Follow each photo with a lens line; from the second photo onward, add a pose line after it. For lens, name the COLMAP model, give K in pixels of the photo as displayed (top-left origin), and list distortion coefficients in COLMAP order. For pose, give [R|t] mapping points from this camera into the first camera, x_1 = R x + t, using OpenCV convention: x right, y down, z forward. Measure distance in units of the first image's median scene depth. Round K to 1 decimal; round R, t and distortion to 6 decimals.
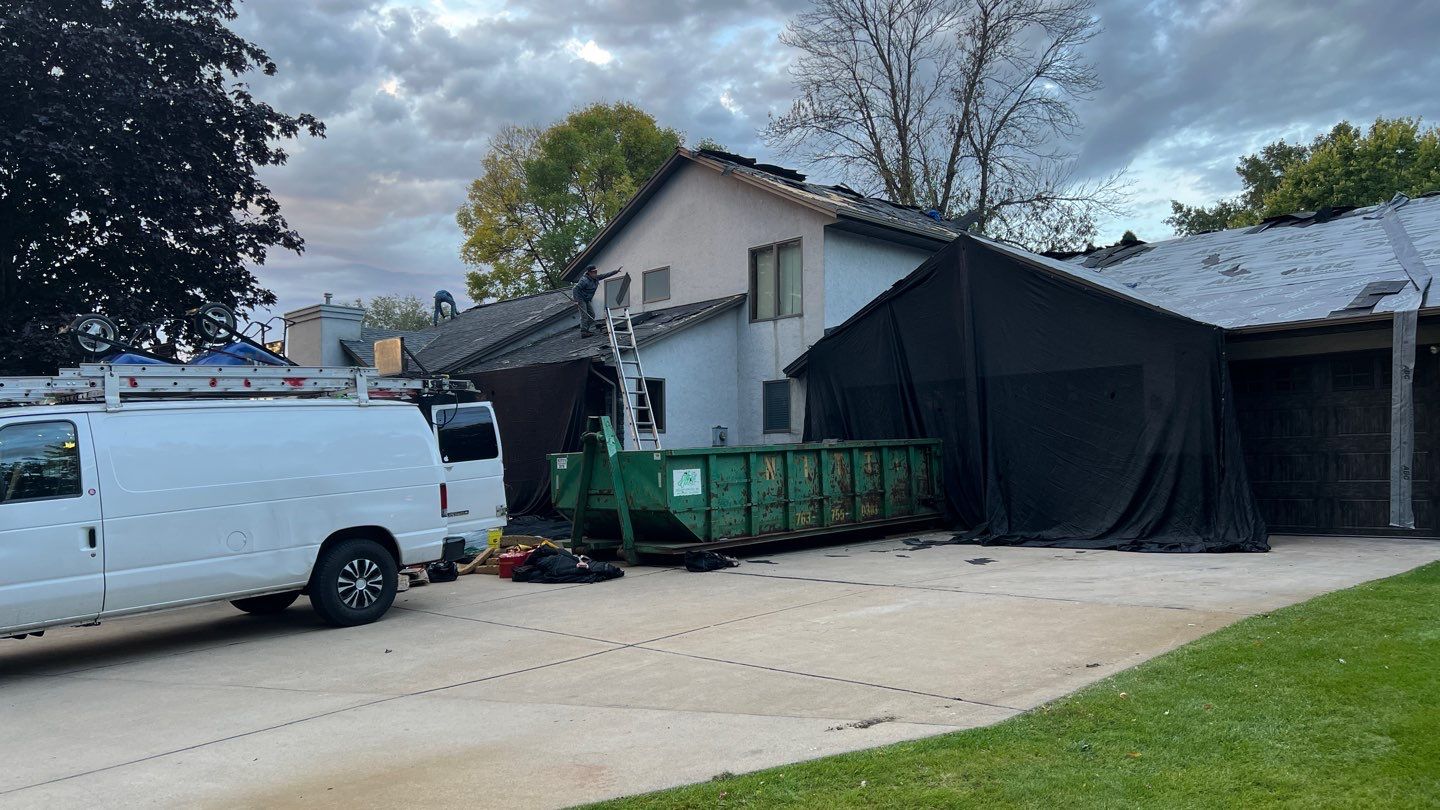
lens RADIAL K [[973.2, 0, 720.0], [0, 973.2, 405.0], [0, 0, 1]] dist [0.000524, -0.000012]
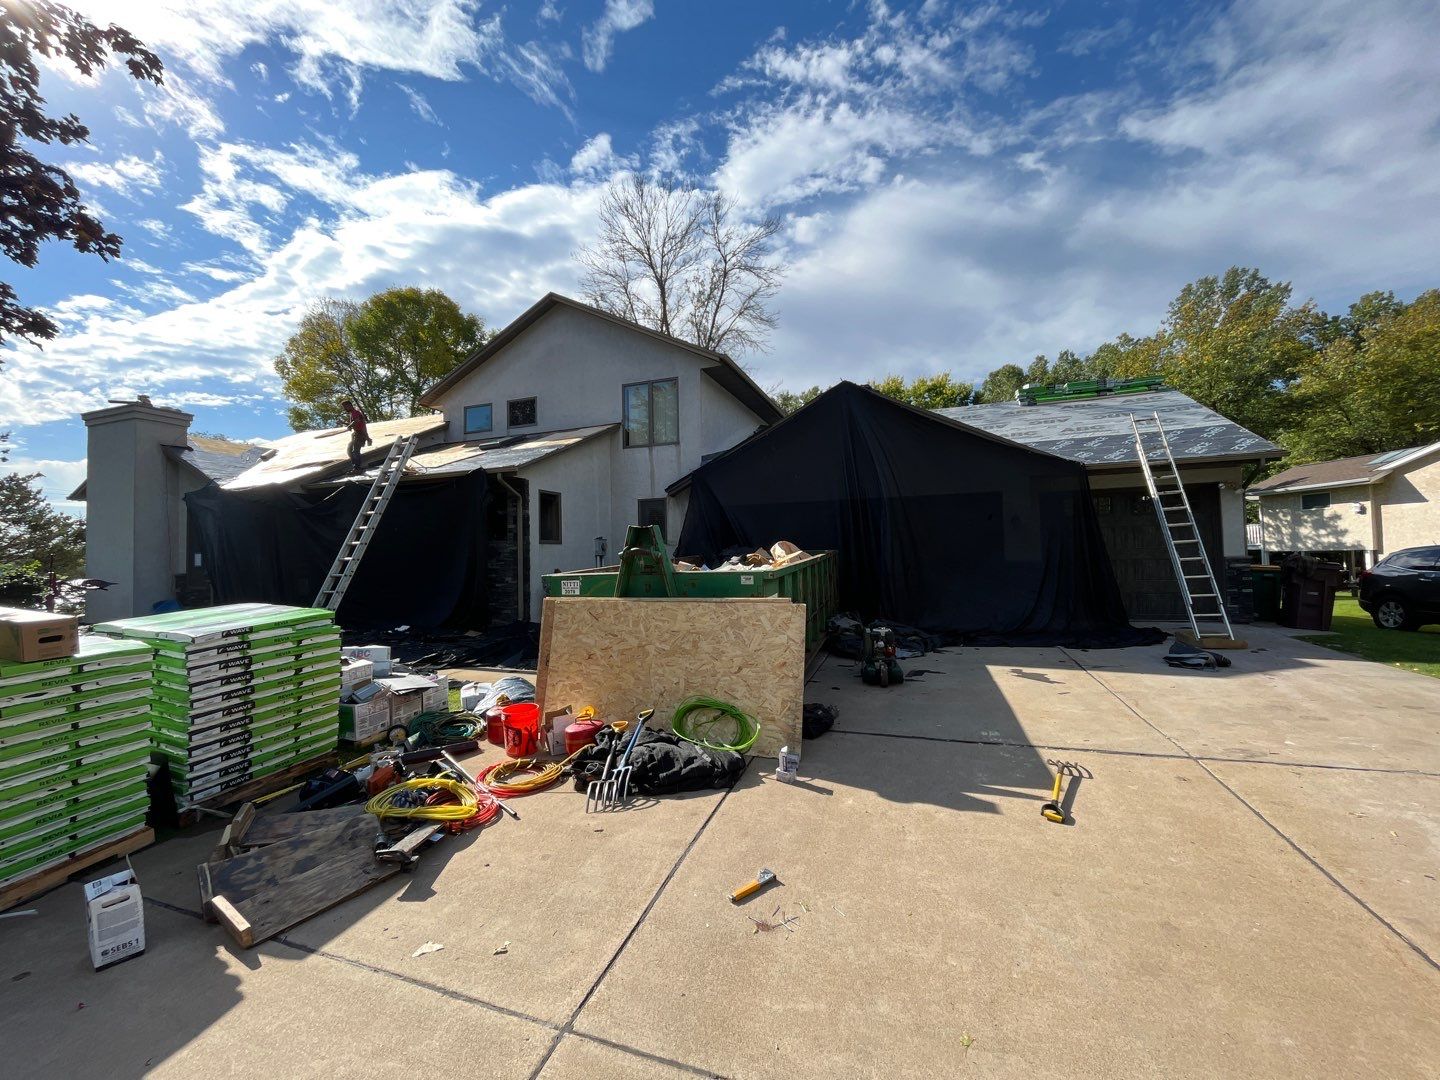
lens RADIAL K [[575.4, 0, 717.5], [0, 575.4, 524.8], [0, 0, 1]] dist [0.000530, 0.000064]
pose [[0.916345, 0.011330, 0.400229, -0.144061], [-0.013323, 0.999909, 0.002197, 0.003973], [-0.400168, -0.007346, 0.916412, 0.331634]]
